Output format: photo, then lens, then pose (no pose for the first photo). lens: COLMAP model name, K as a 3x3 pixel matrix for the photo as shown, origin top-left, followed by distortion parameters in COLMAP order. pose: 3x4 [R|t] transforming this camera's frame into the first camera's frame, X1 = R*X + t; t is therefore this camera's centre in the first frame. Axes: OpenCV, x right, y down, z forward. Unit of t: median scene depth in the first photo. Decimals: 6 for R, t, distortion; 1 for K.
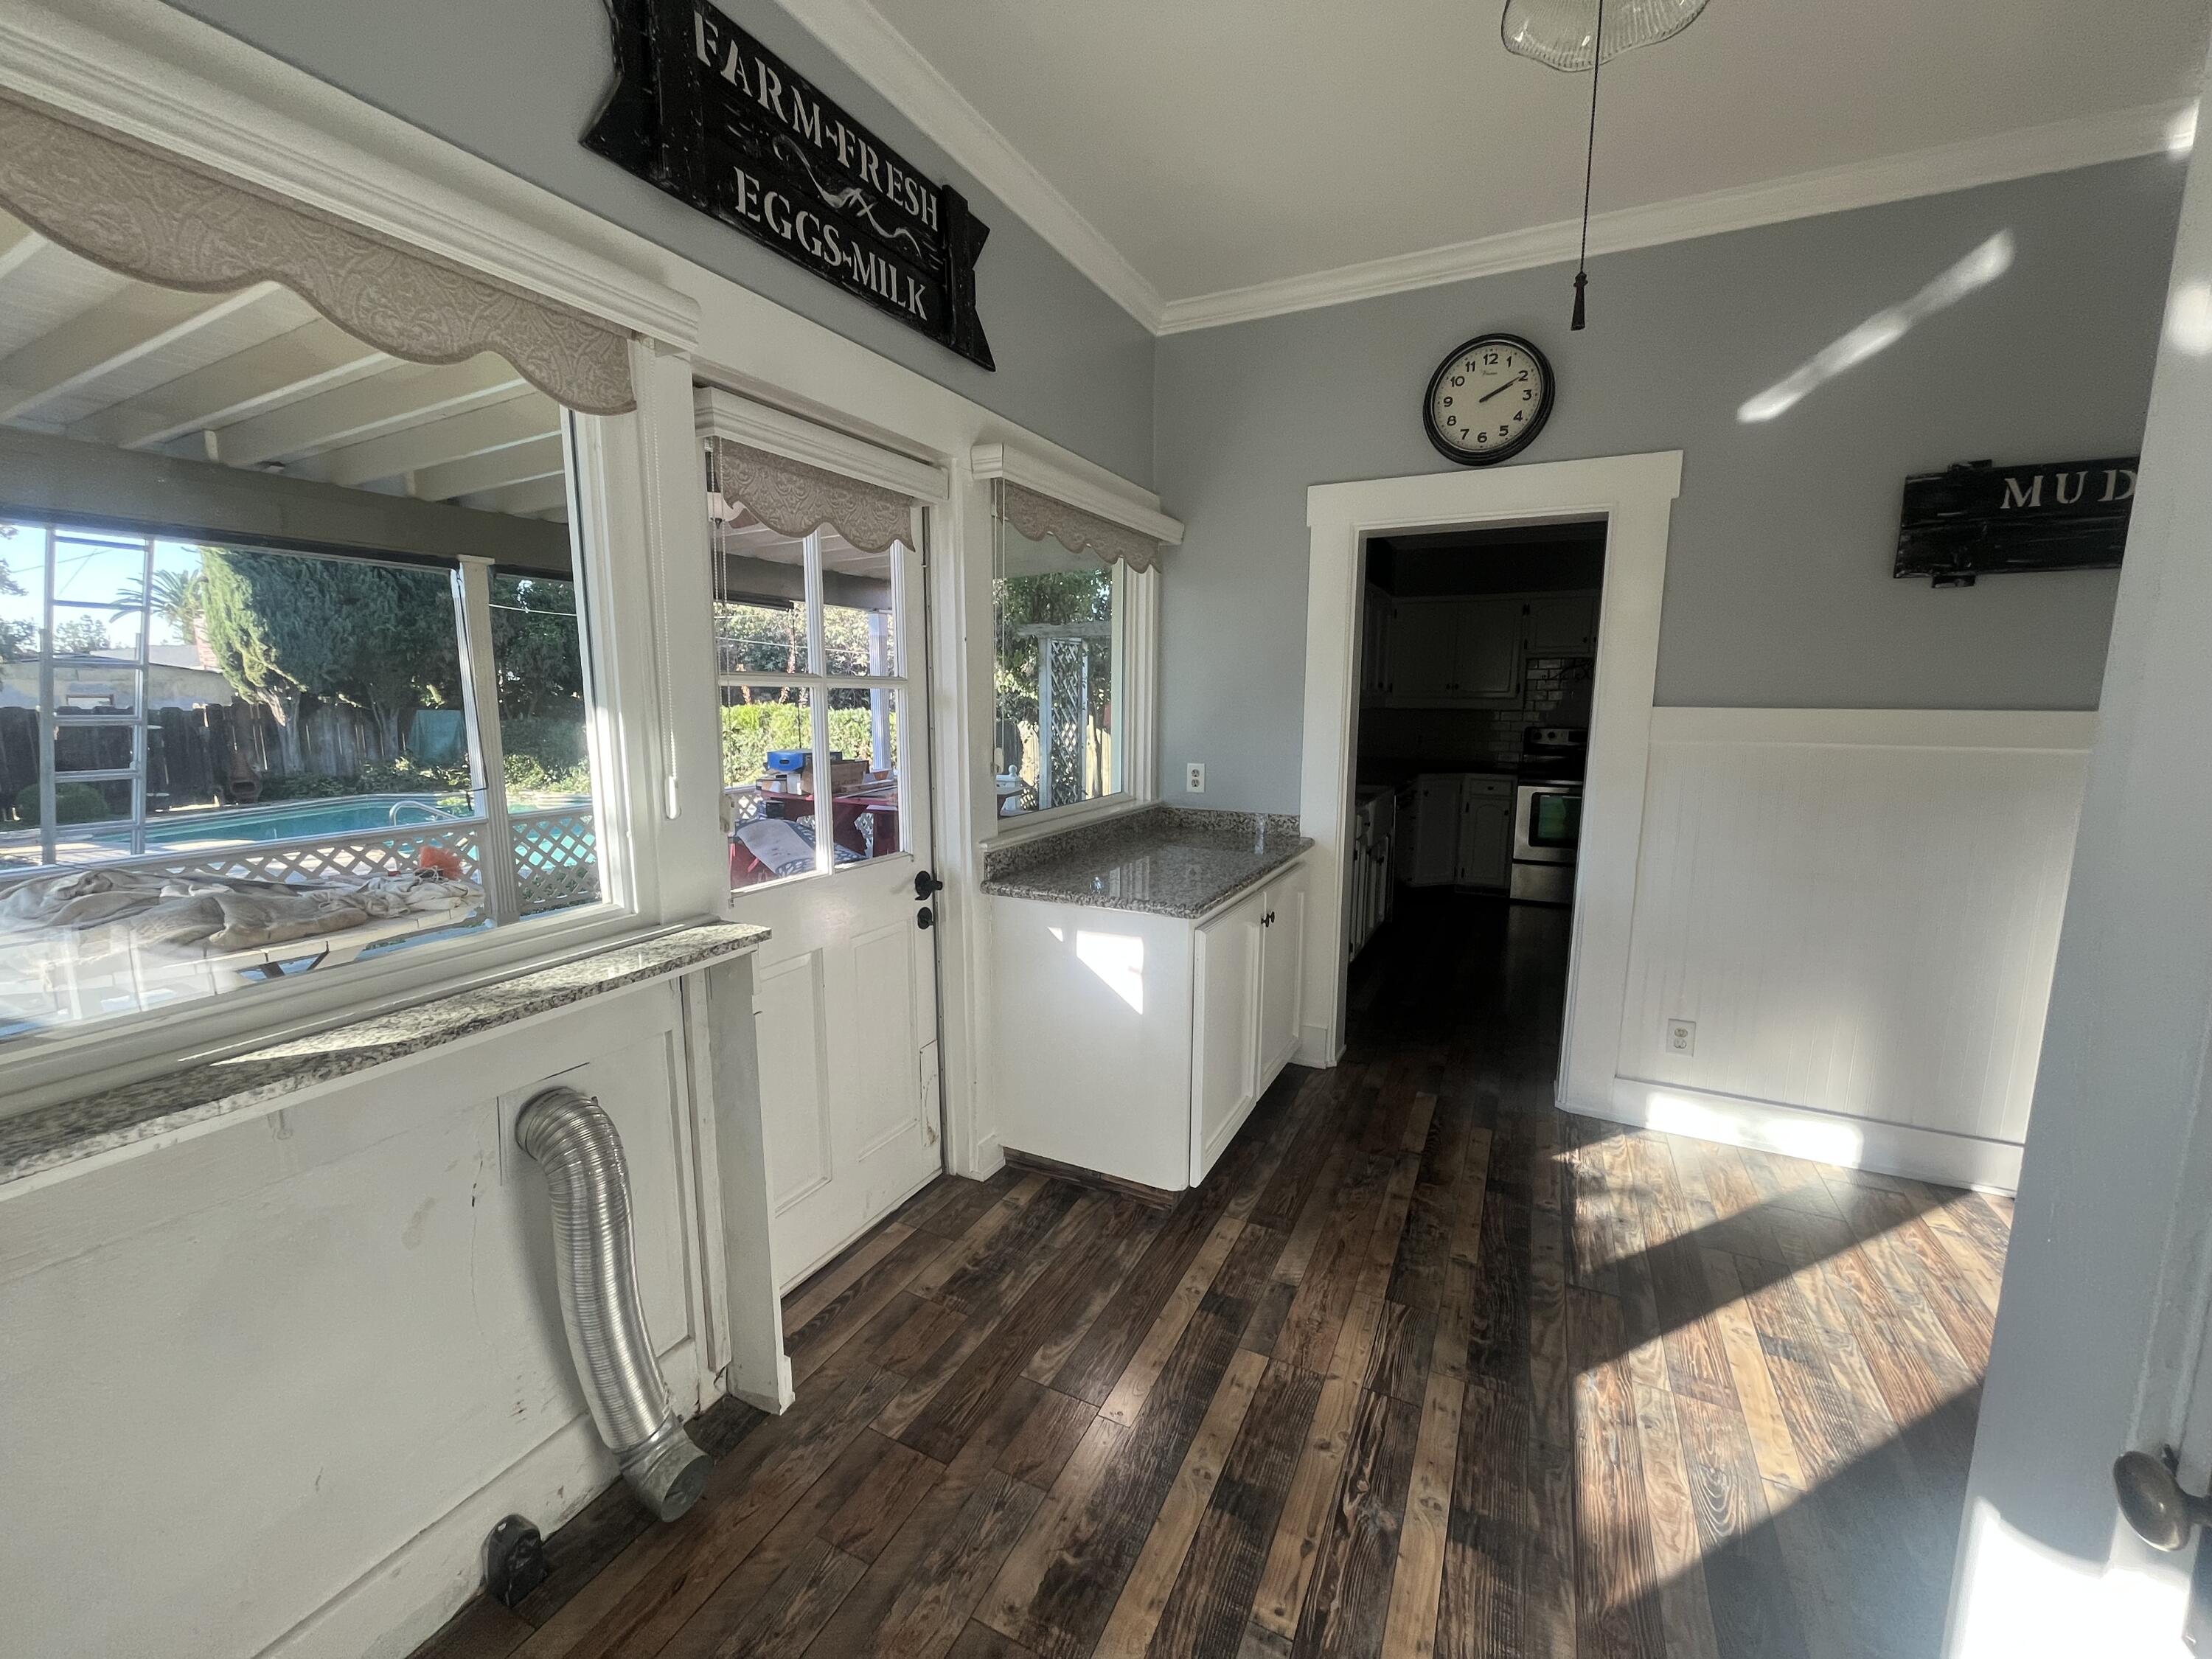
lens RADIAL K [[889.5, 0, 1107.1], [0, 889.5, 824.6], [0, 0, 1]] dist [-0.003675, -0.000091]
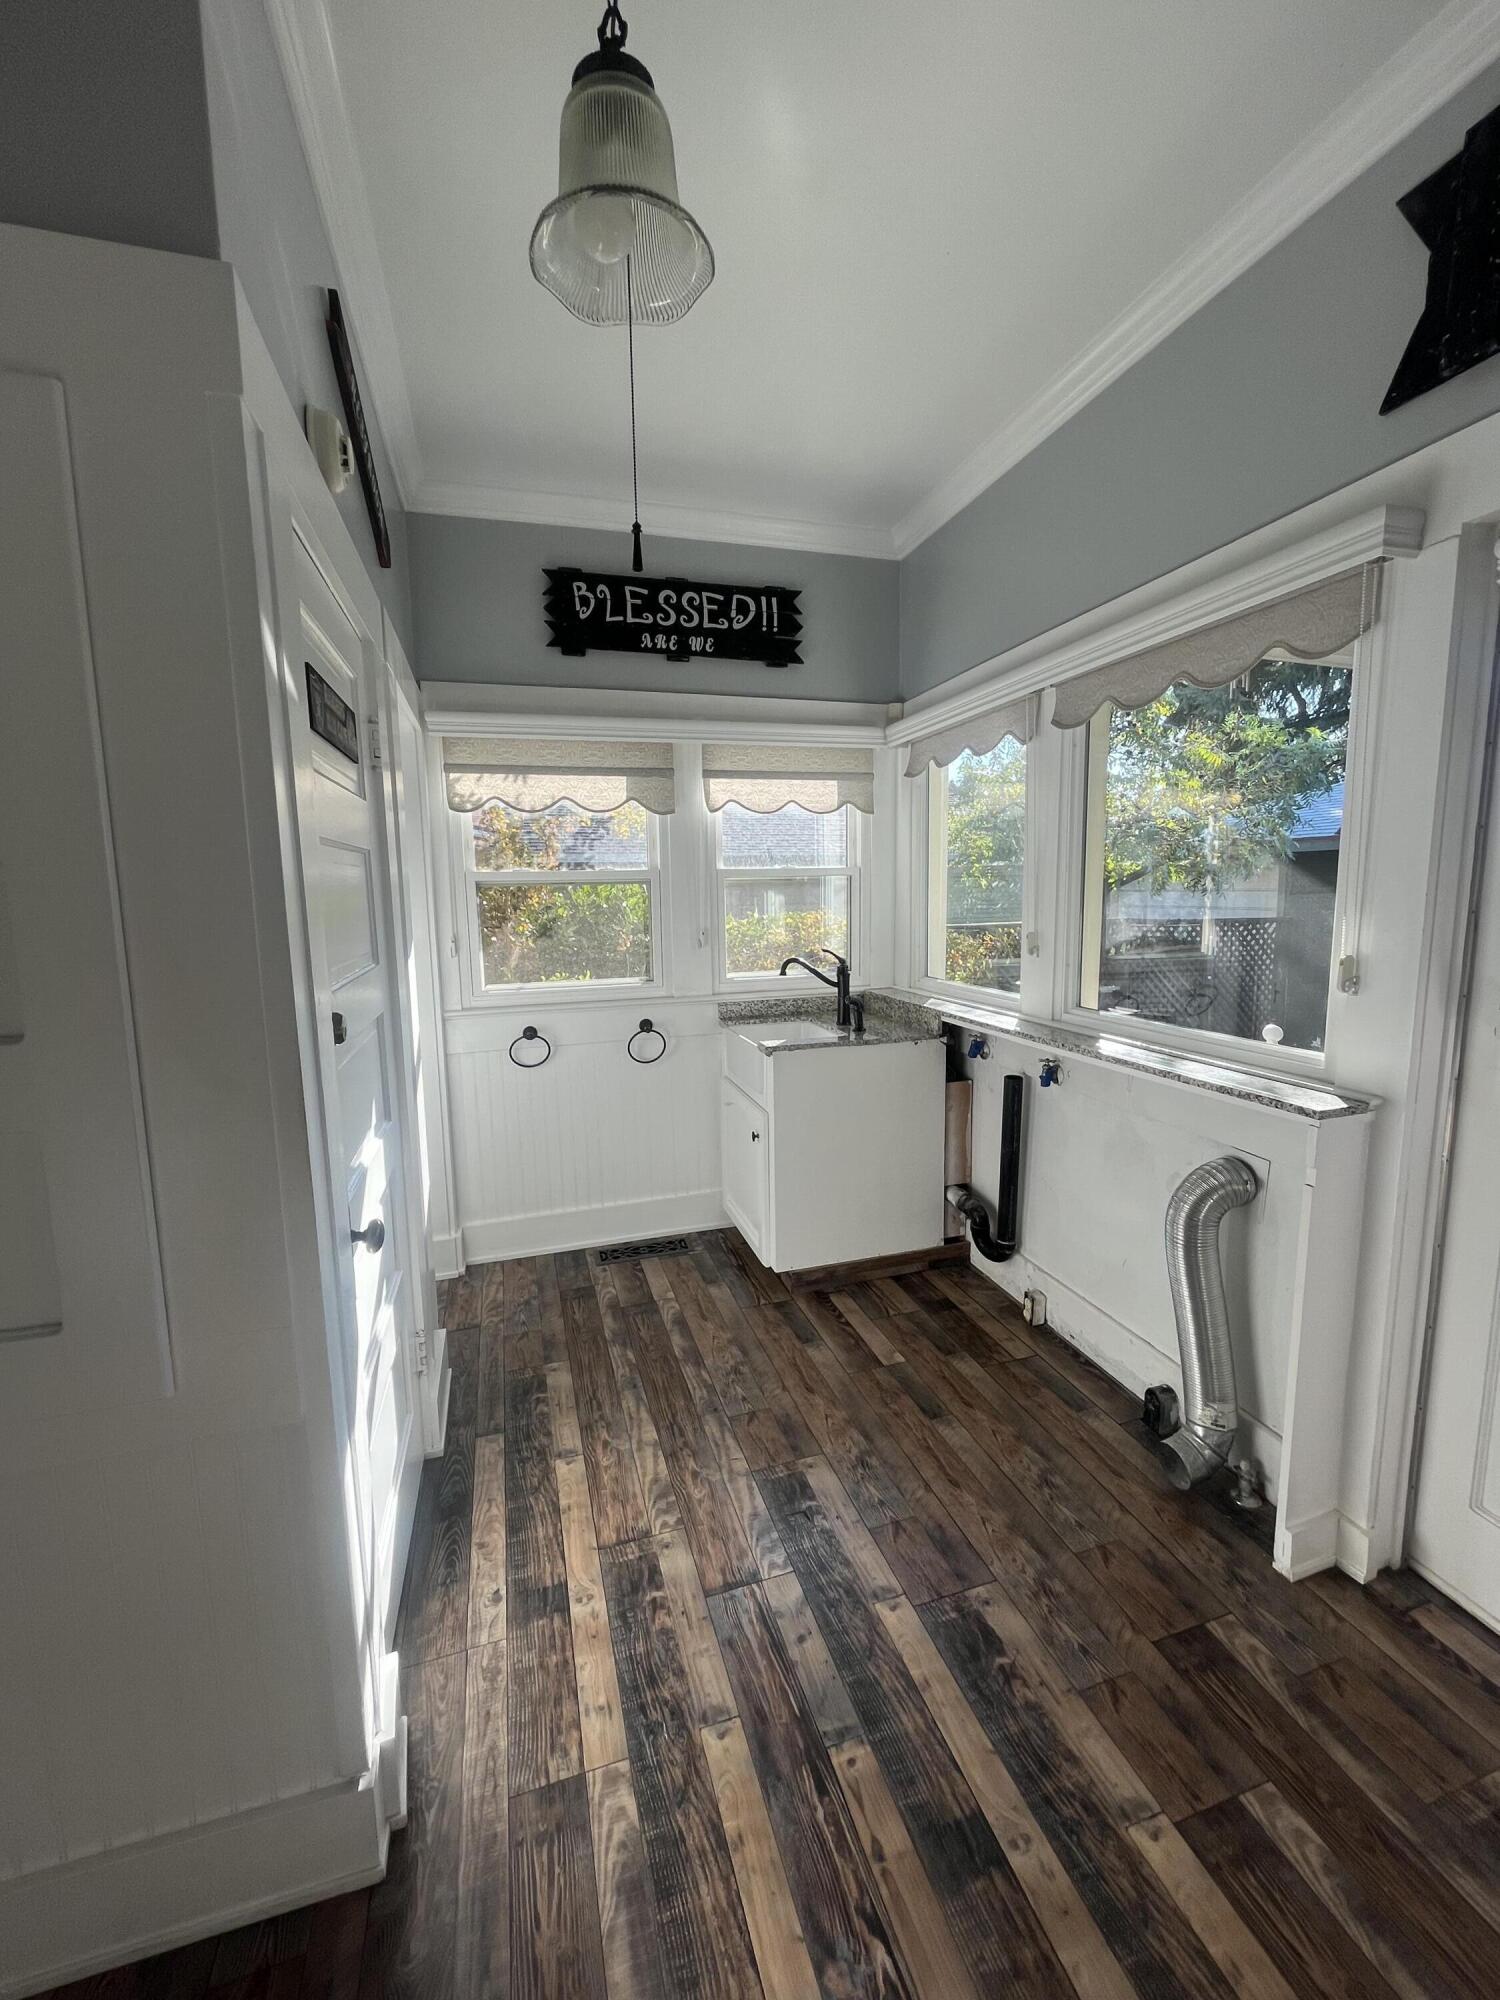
lens RADIAL K [[804.3, 0, 754.6], [0, 804.3, 1010.5], [0, 0, 1]] dist [-0.003675, -0.000091]
pose [[-0.731980, 0.104663, -0.673240, 0.790775], [-0.084318, 0.966619, 0.241947, -0.183955], [0.676089, 0.233867, -0.698720, 1.322360]]
